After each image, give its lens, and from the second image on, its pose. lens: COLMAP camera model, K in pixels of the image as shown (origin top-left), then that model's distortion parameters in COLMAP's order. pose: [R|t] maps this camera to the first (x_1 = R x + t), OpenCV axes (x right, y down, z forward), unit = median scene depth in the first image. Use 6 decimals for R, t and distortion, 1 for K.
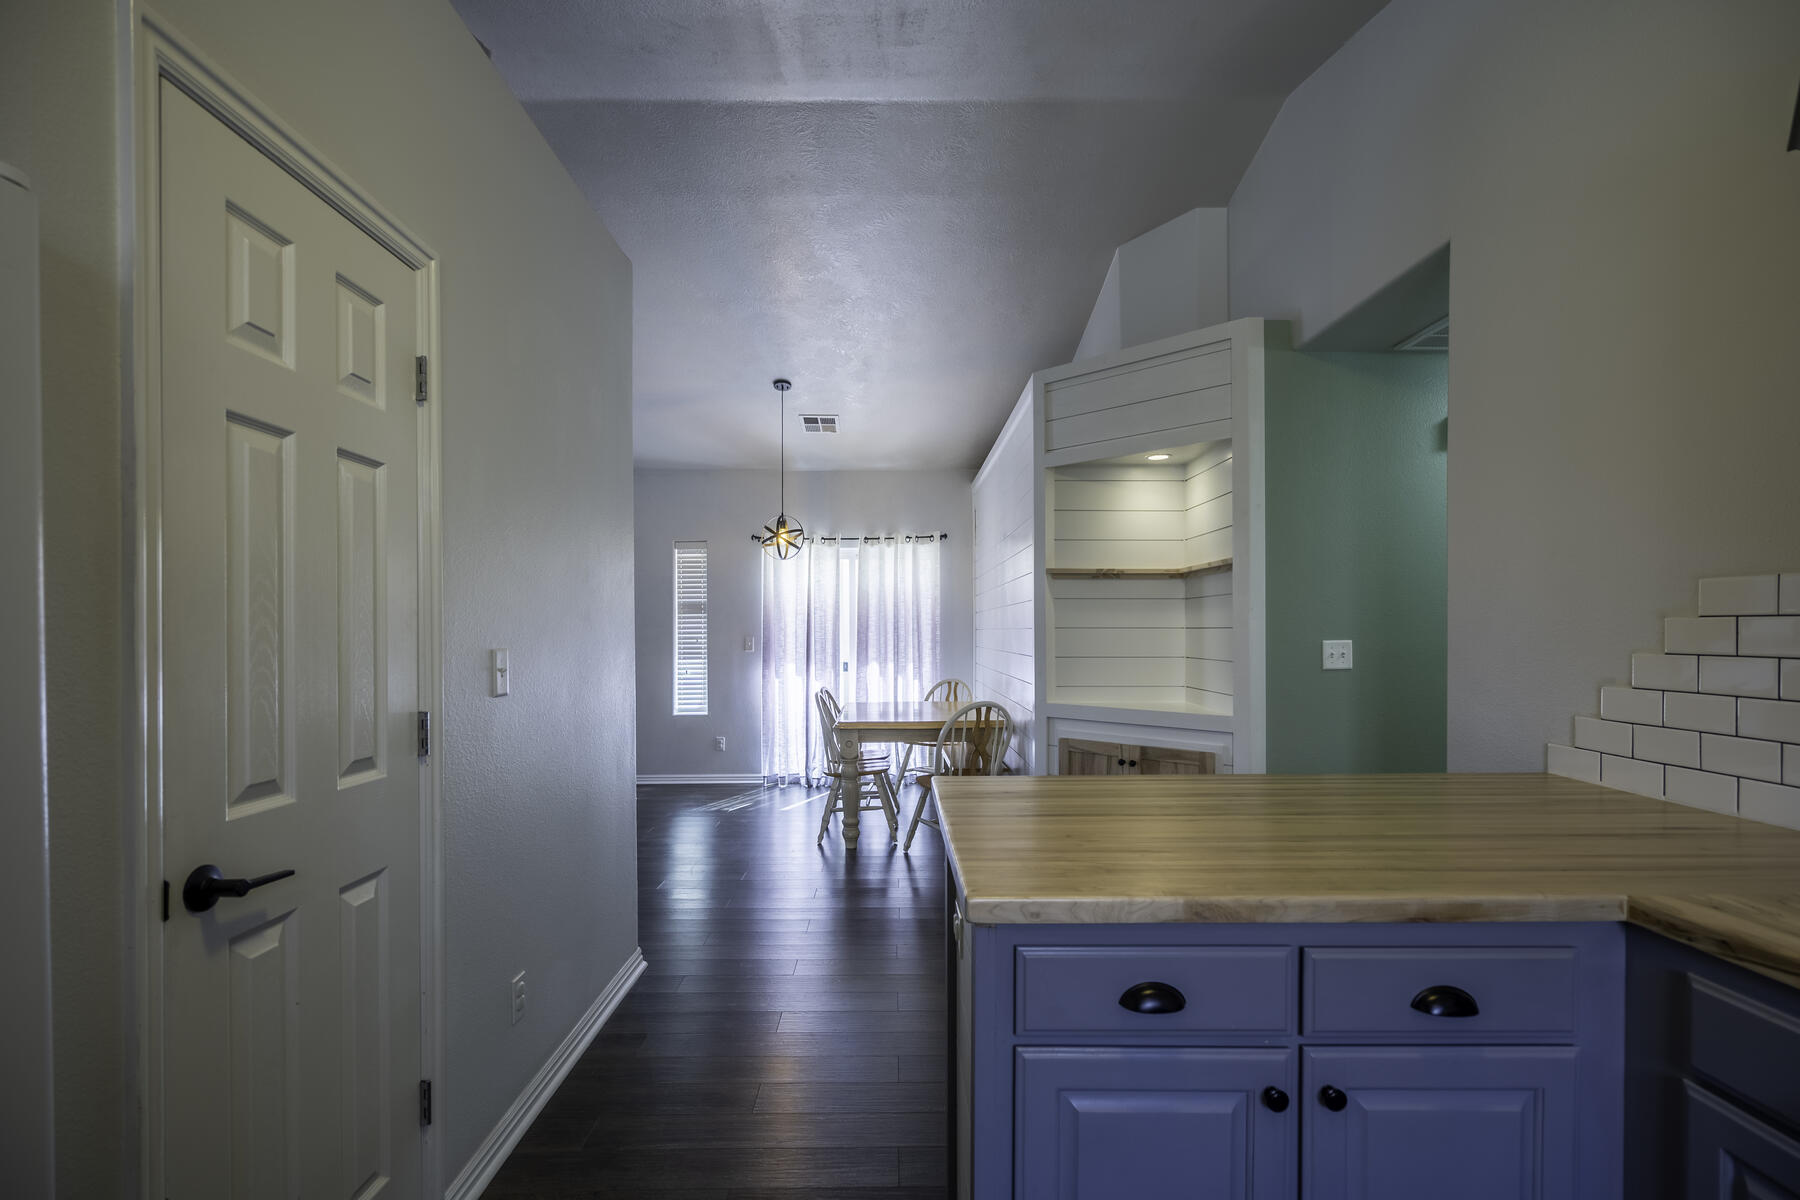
lens RADIAL K [[848.0, 0, 897.3], [0, 848.0, 625.8], [0, 0, 1]] dist [-0.002443, -0.000257]
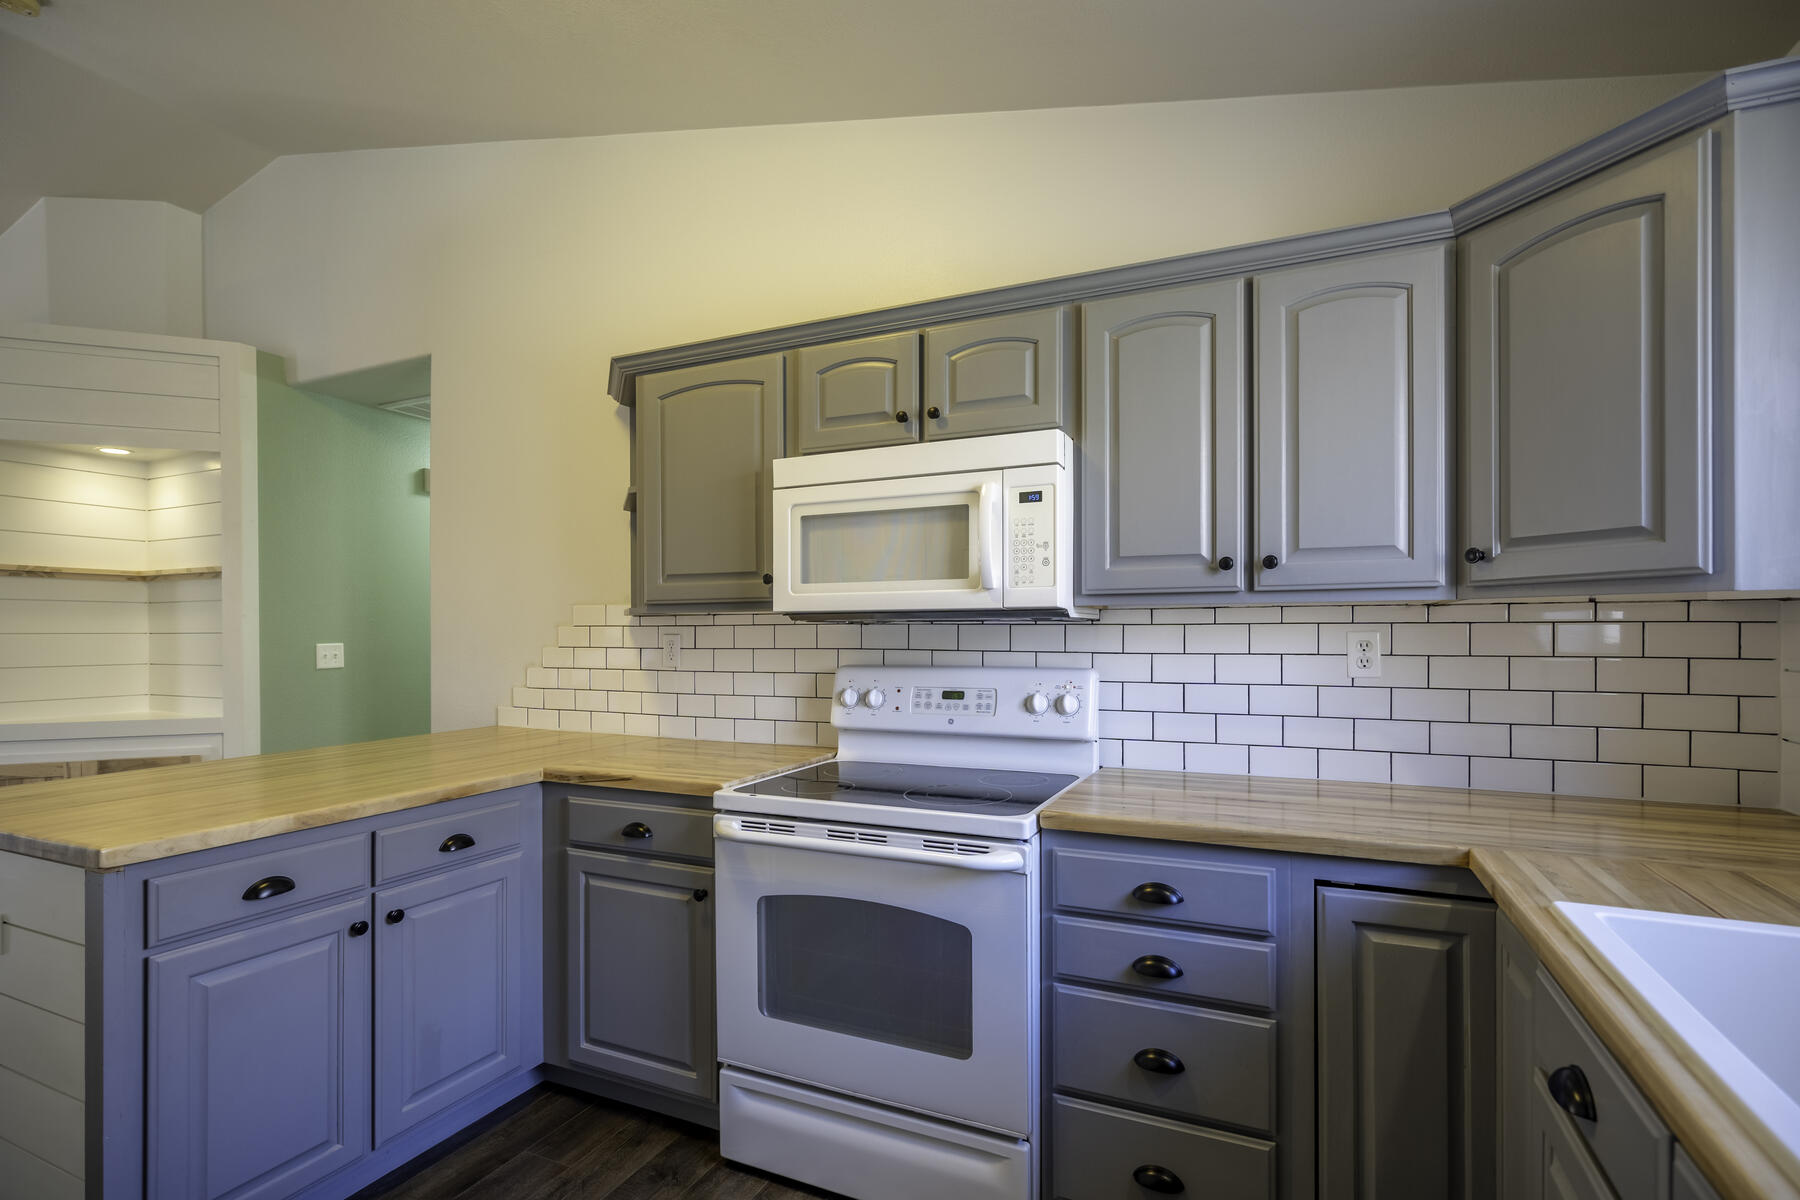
lens RADIAL K [[819.4, 0, 937.0], [0, 819.4, 638.3], [0, 0, 1]] dist [0.000290, 0.000566]
pose [[0.393670, -0.008194, 0.919216, -0.338597], [-0.000471, 0.999958, 0.009116, -0.001109], [-0.919252, -0.004021, 0.393649, -0.380680]]
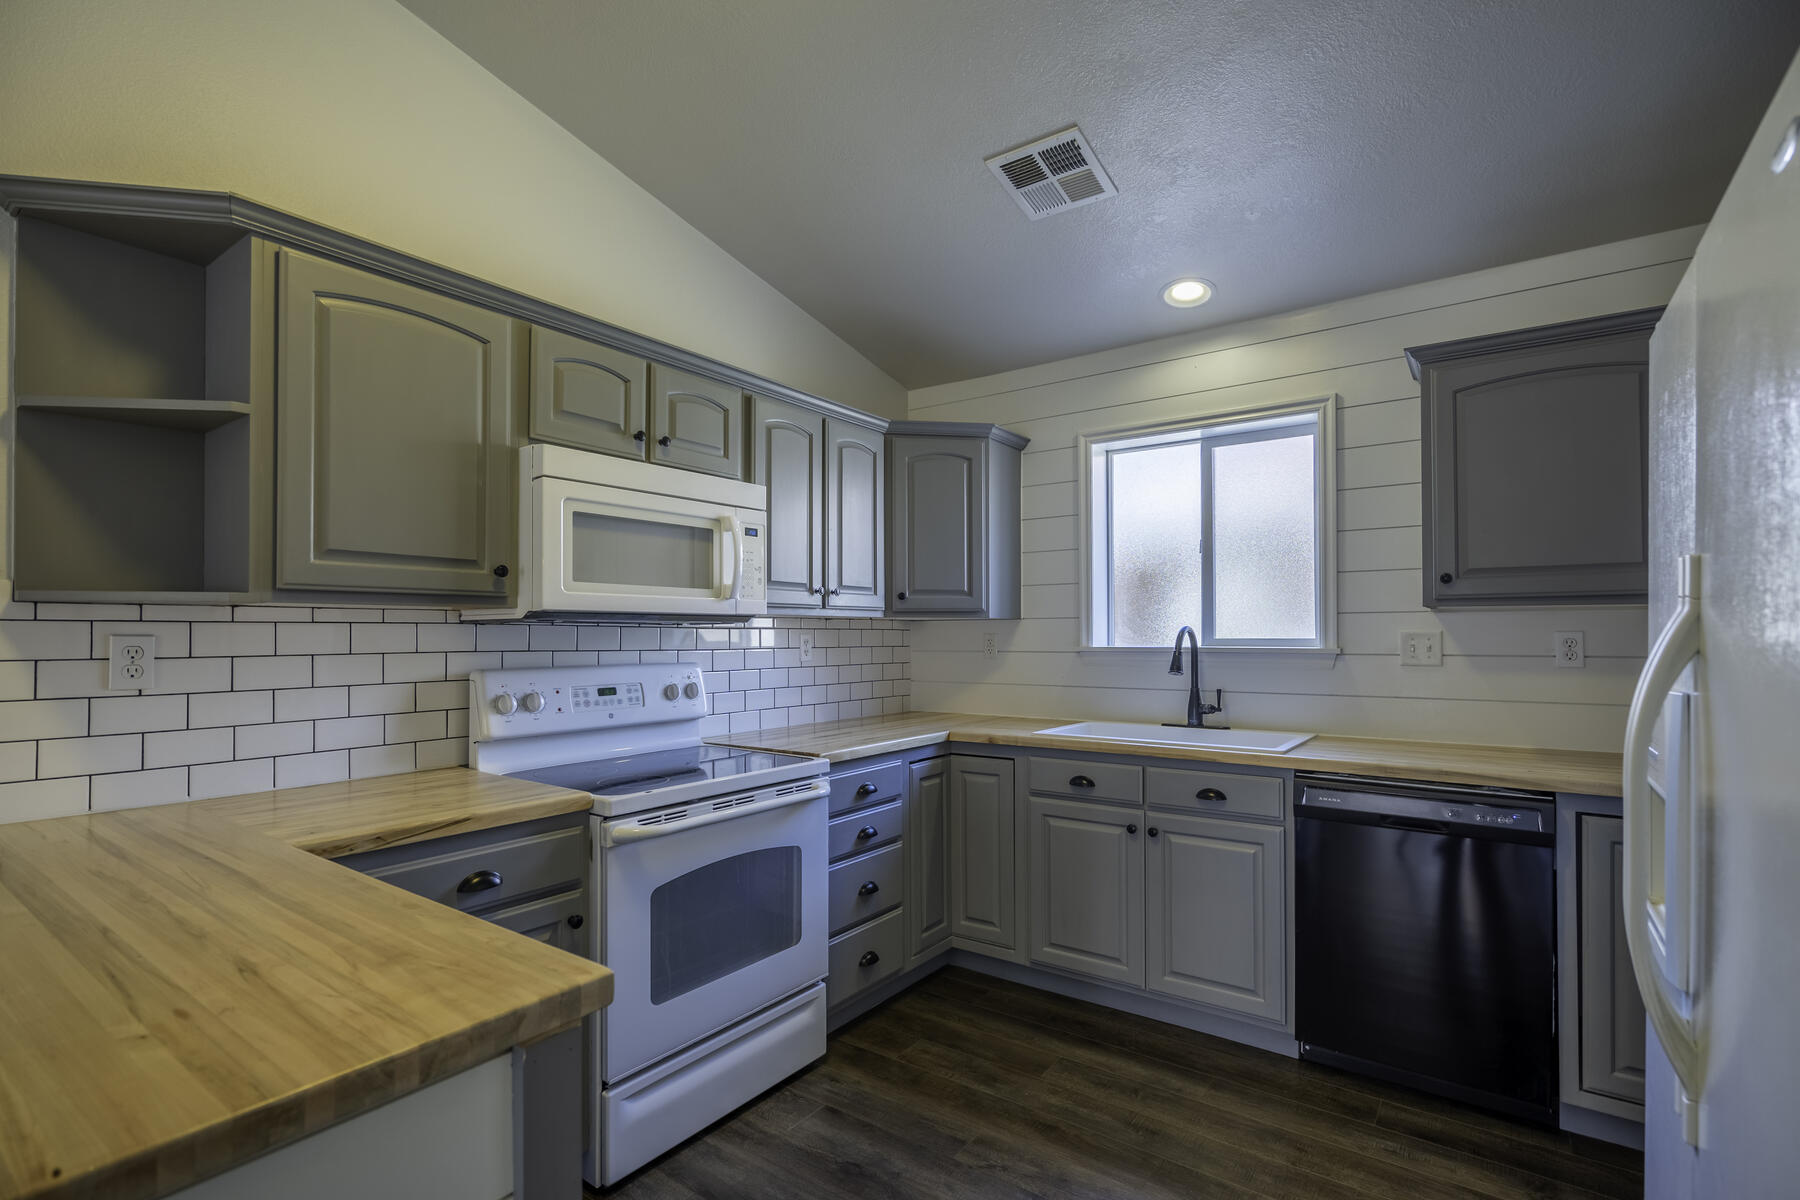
lens RADIAL K [[848.0, 0, 897.3], [0, 848.0, 625.8], [0, 0, 1]] dist [-0.002443, -0.000257]
pose [[-0.811317, 0.007362, 0.584560, -0.378360], [-0.000601, 0.999910, -0.013427, 0.007466], [-0.584606, -0.011245, -0.811239, 0.951449]]
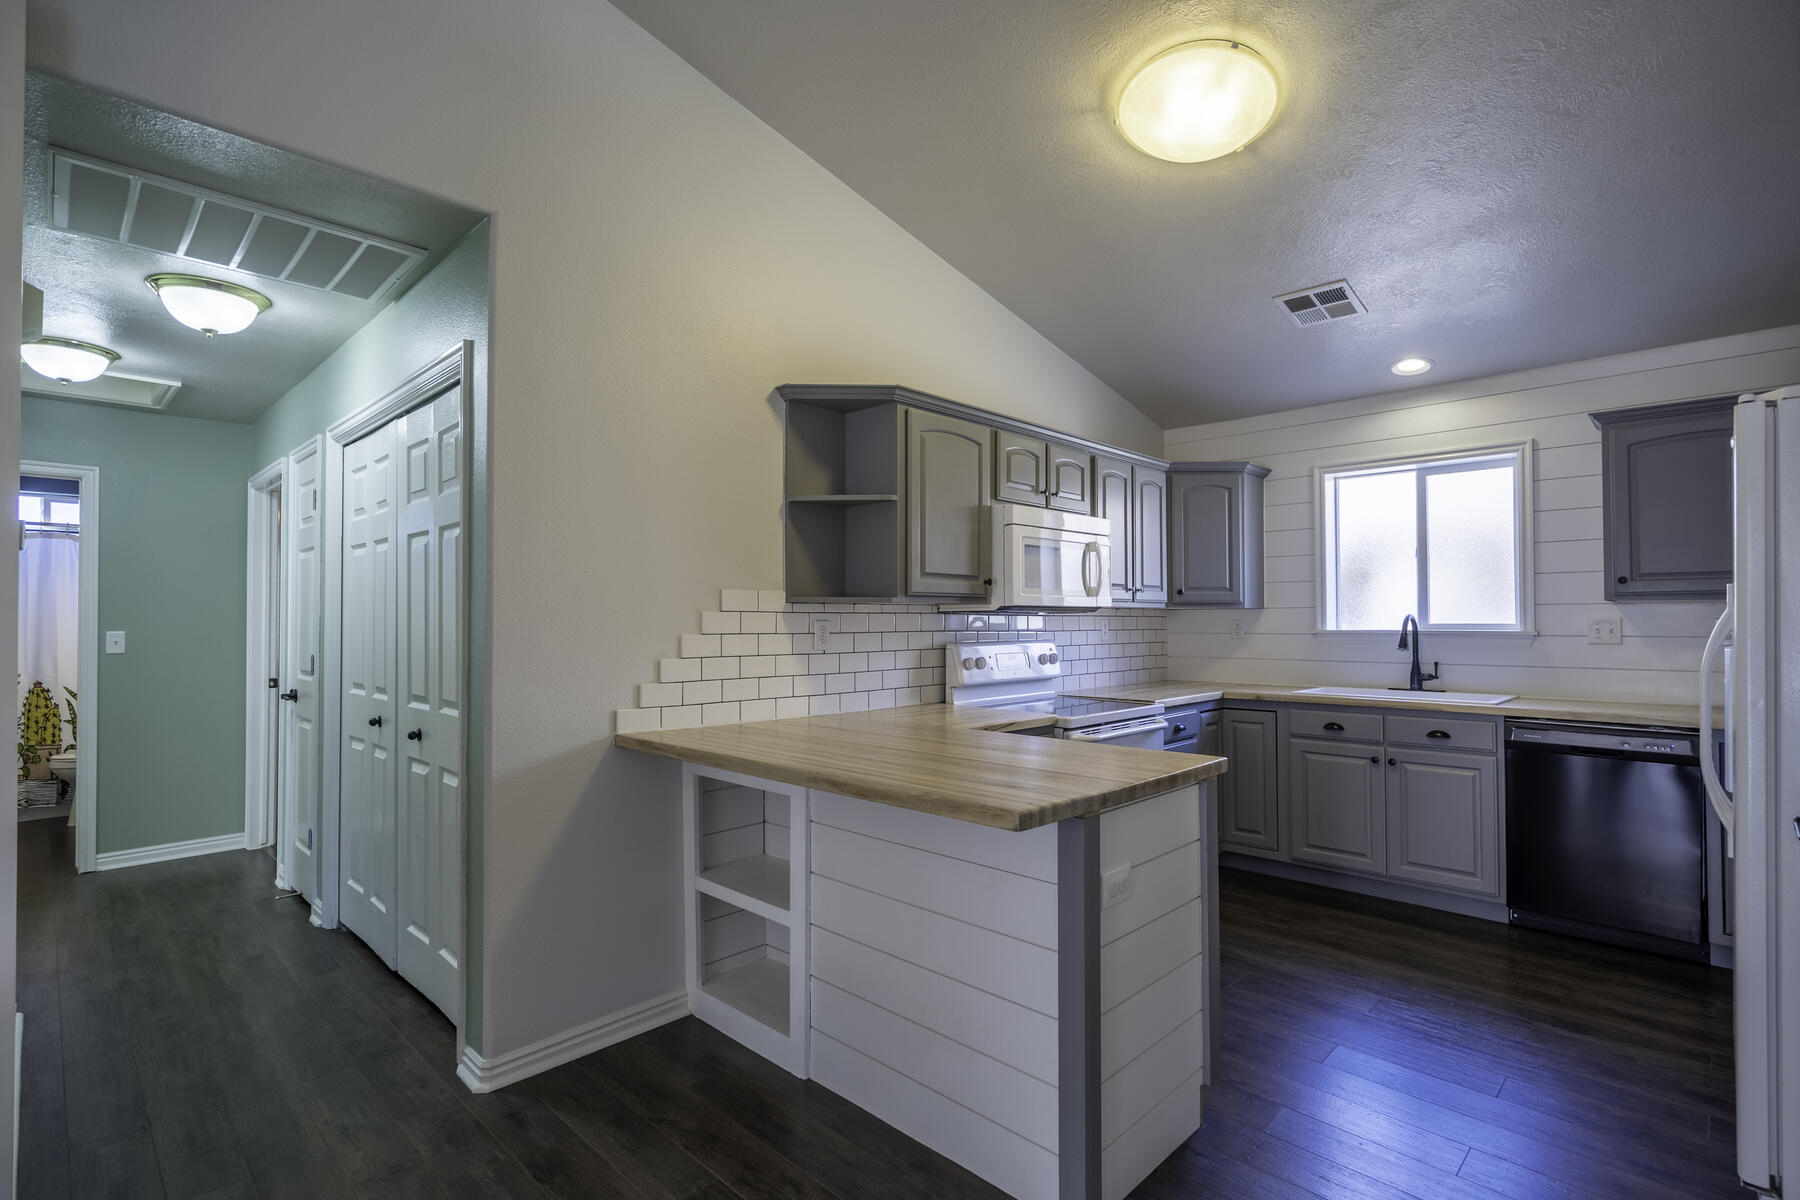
lens RADIAL K [[859.1, 0, 902.6], [0, 859.1, 605.6], [0, 0, 1]] dist [-0.000922, 0.000147]
pose [[-0.721387, 0.013039, 0.692410, -0.467719], [-0.001351, 0.999794, -0.020235, 0.010587], [-0.692531, -0.015533, -0.721221, 1.844278]]
